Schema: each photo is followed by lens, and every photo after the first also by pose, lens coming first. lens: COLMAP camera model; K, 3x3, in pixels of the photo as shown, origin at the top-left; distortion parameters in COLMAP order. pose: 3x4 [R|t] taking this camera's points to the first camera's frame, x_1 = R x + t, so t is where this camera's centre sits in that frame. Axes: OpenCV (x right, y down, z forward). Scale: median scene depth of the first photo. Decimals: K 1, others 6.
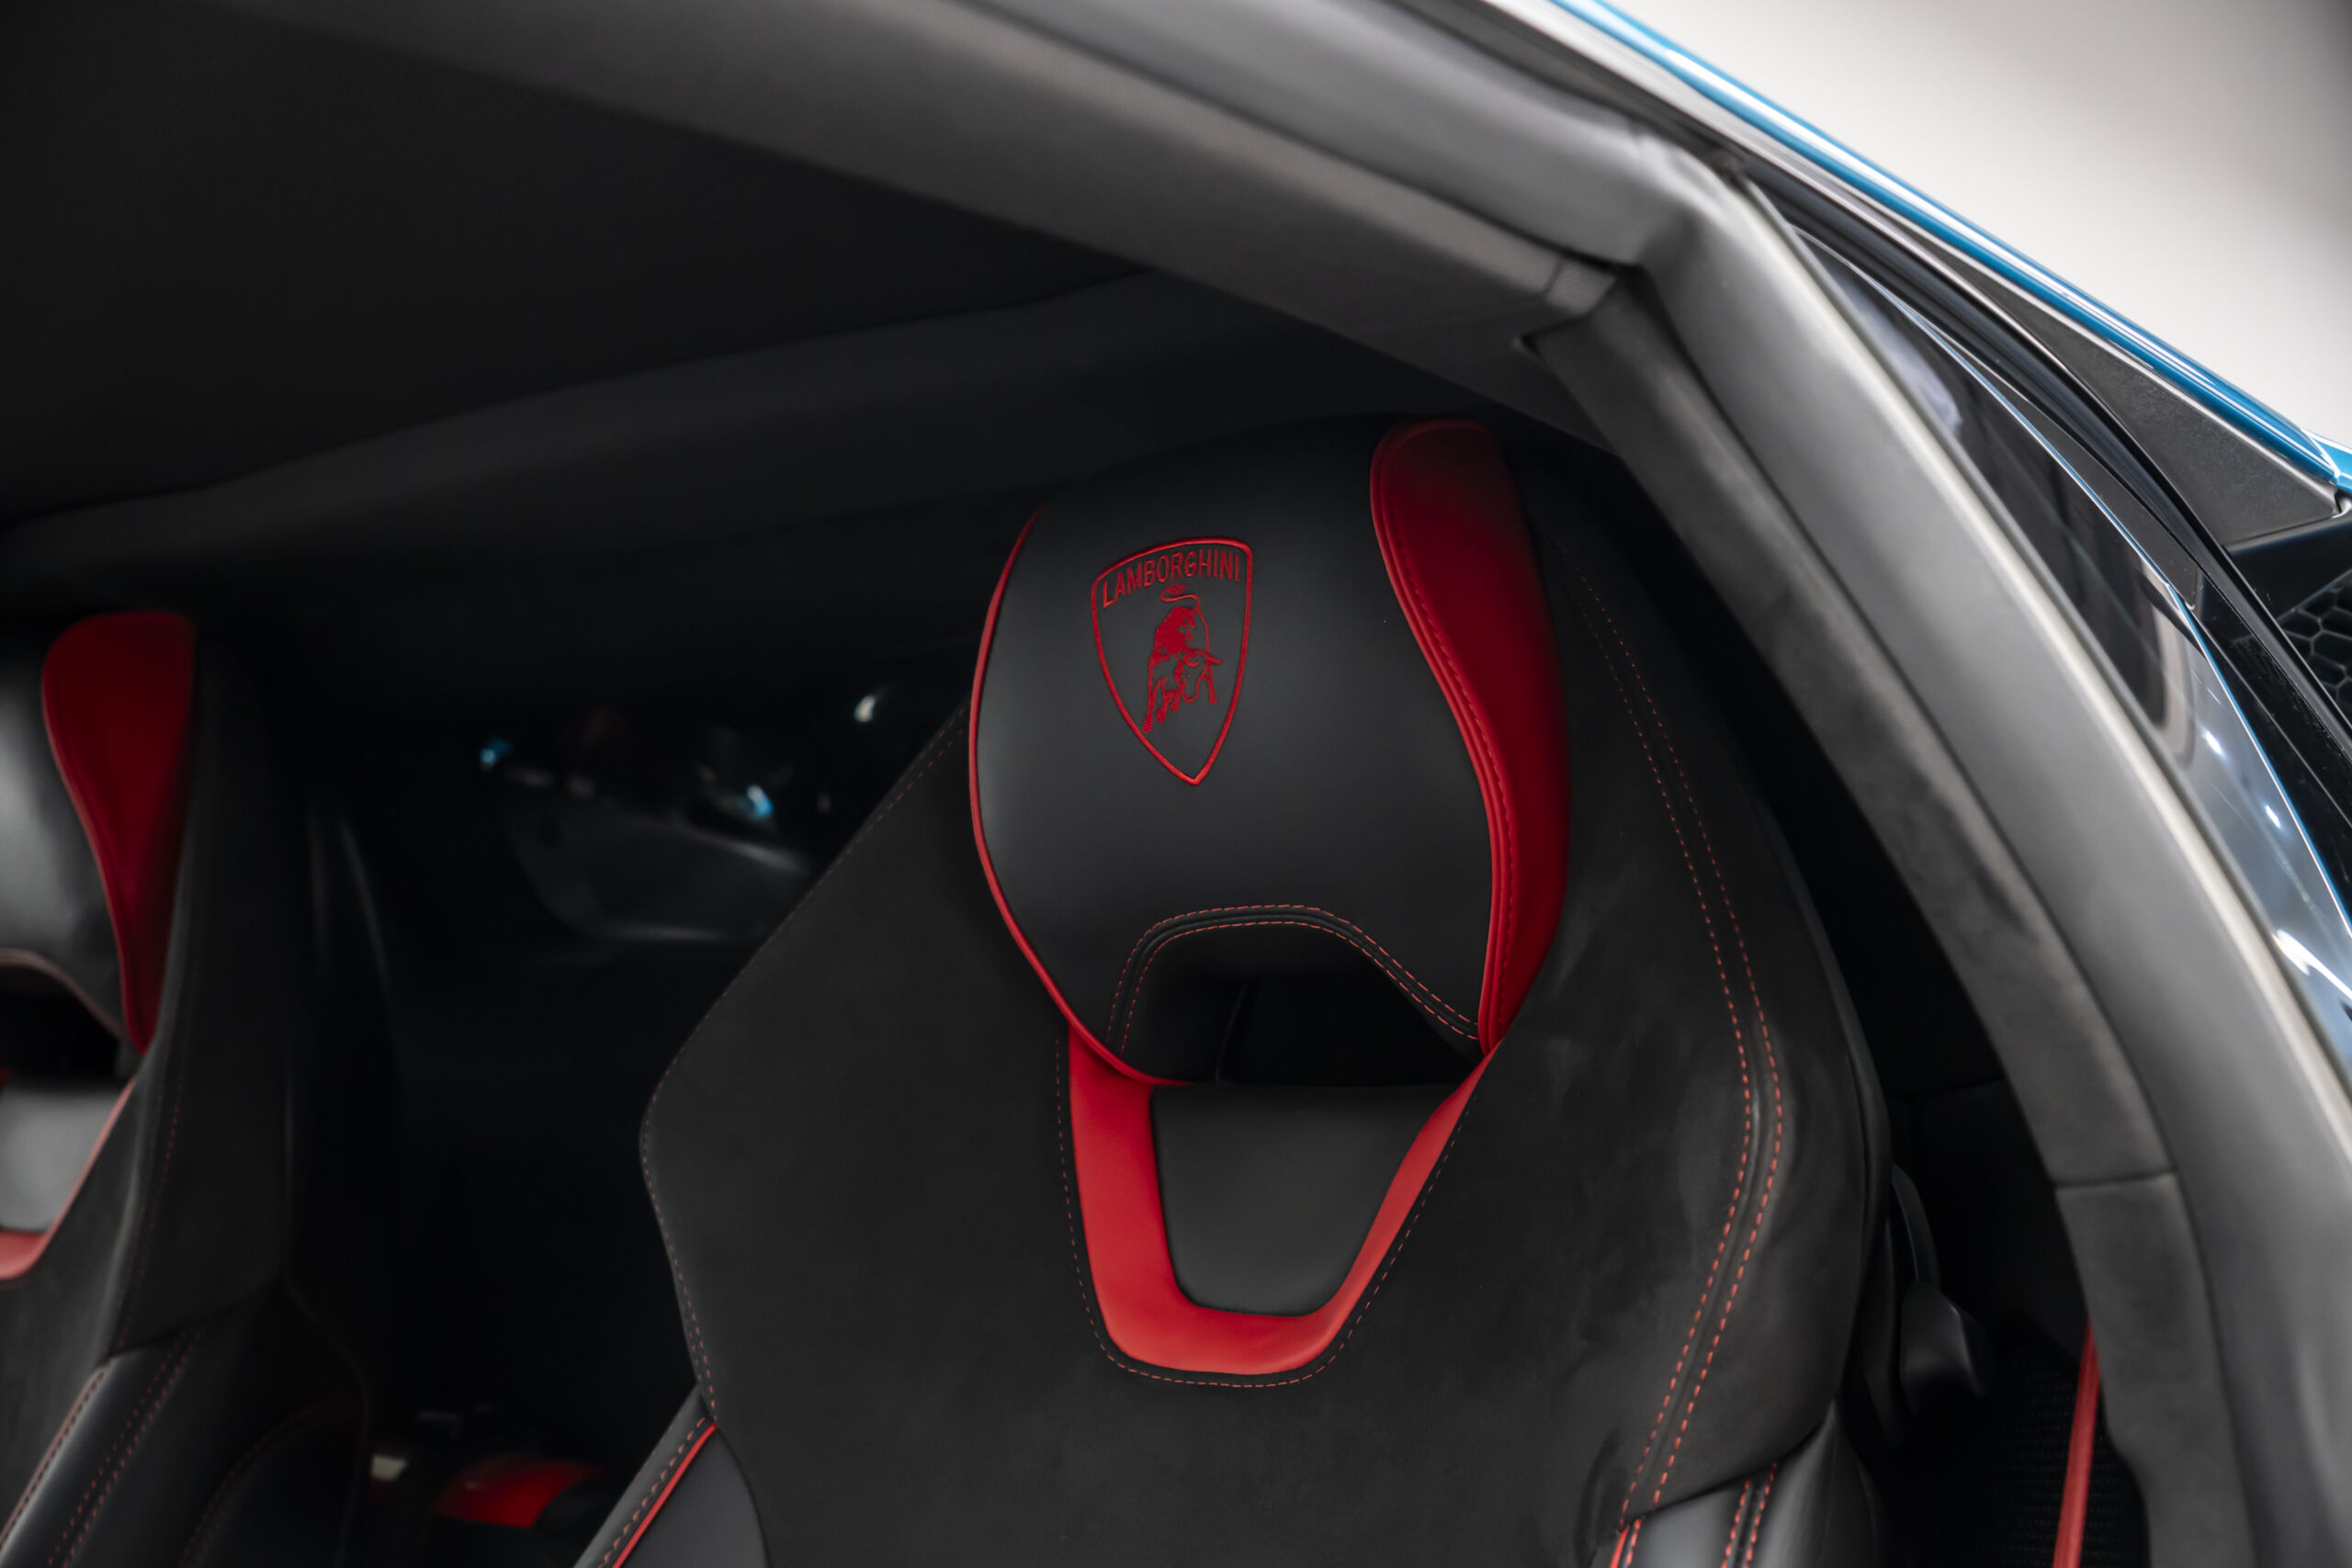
lens RADIAL K [[3041.1, 0, 1178.8], [0, 3041.1, 794.8], [0, 0, 1]] dist [0.106629, 0.000000]
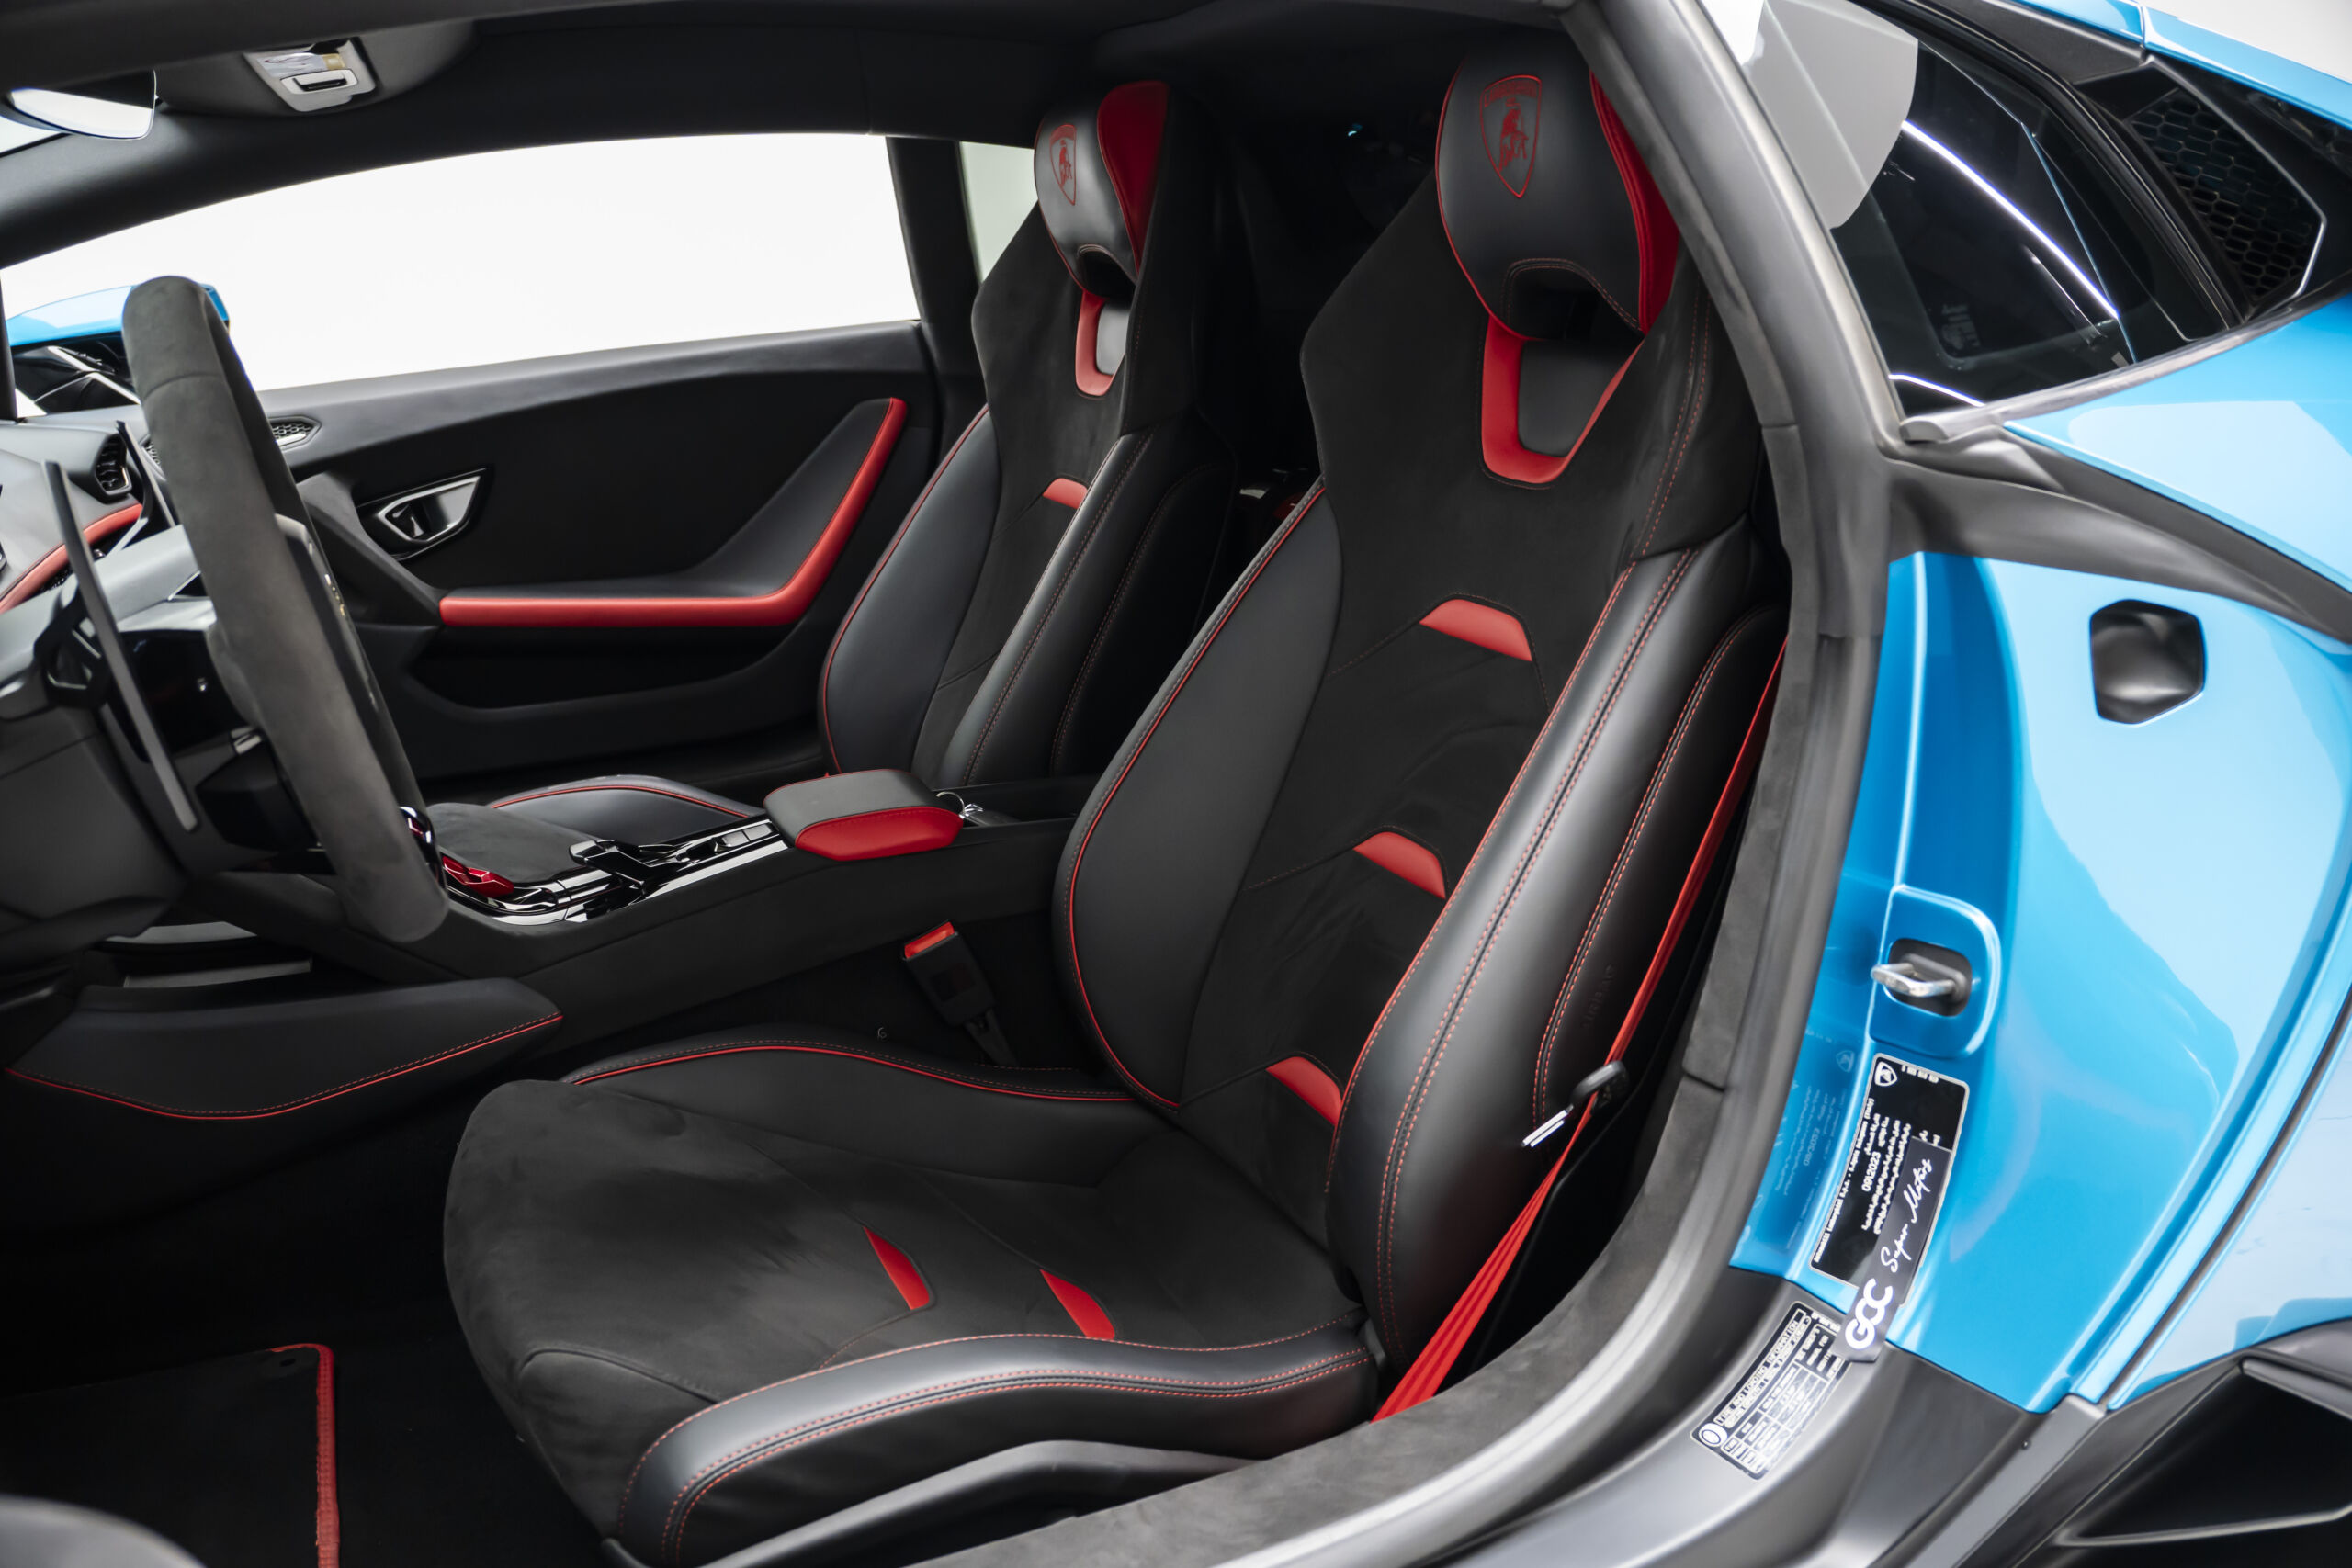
lens RADIAL K [[1905.6, 0, 1173.9], [0, 1905.6, 777.9], [0, 0, 1]] dist [-0.193858, 0.108230]
pose [[0.903083, 0.127754, -0.410024, 0.354022], [0.027586, 0.935503, 0.352241, -0.084850], [0.428578, -0.329414, 0.841313, -0.270052]]
